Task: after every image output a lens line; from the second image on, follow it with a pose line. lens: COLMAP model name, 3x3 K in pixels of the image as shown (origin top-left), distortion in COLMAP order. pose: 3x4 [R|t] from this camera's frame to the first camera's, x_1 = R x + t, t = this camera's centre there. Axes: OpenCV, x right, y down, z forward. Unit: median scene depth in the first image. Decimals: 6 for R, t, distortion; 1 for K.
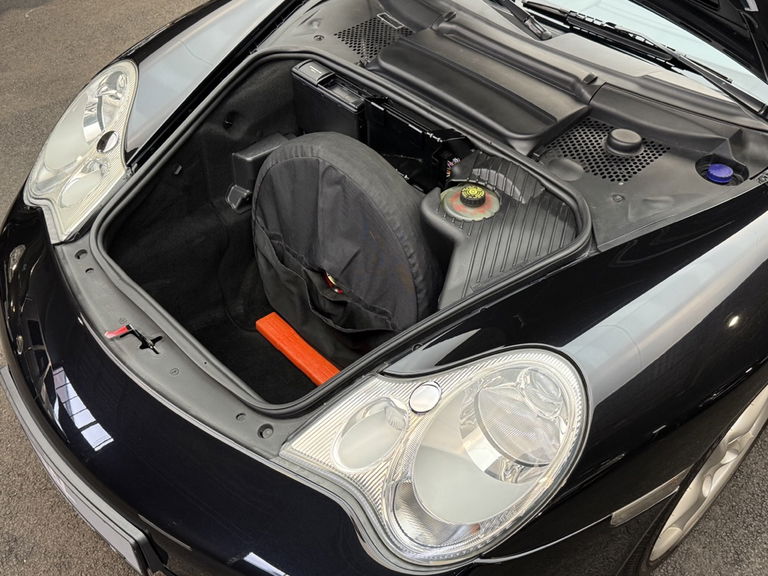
lens RADIAL K [[828.6, 0, 384.0], [0, 828.6, 288.0], [0, 0, 1]] dist [0.004596, 0.002889]
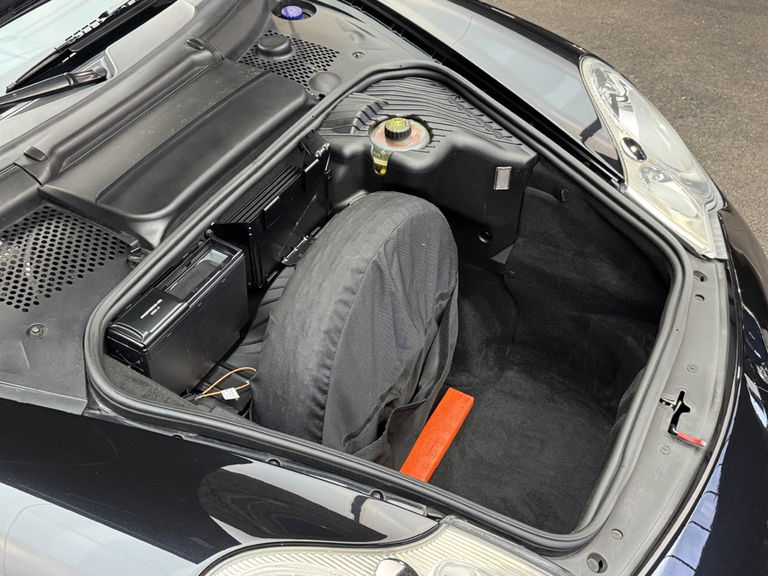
lens RADIAL K [[828.6, 0, 384.0], [0, 828.6, 288.0], [0, 0, 1]] dist [0.004596, 0.002889]
pose [[-0.366614, -0.626394, 0.687913, -0.577195], [0.620395, 0.386415, 0.682491, -0.615481], [-0.693328, 0.676989, 0.246947, 0.803306]]
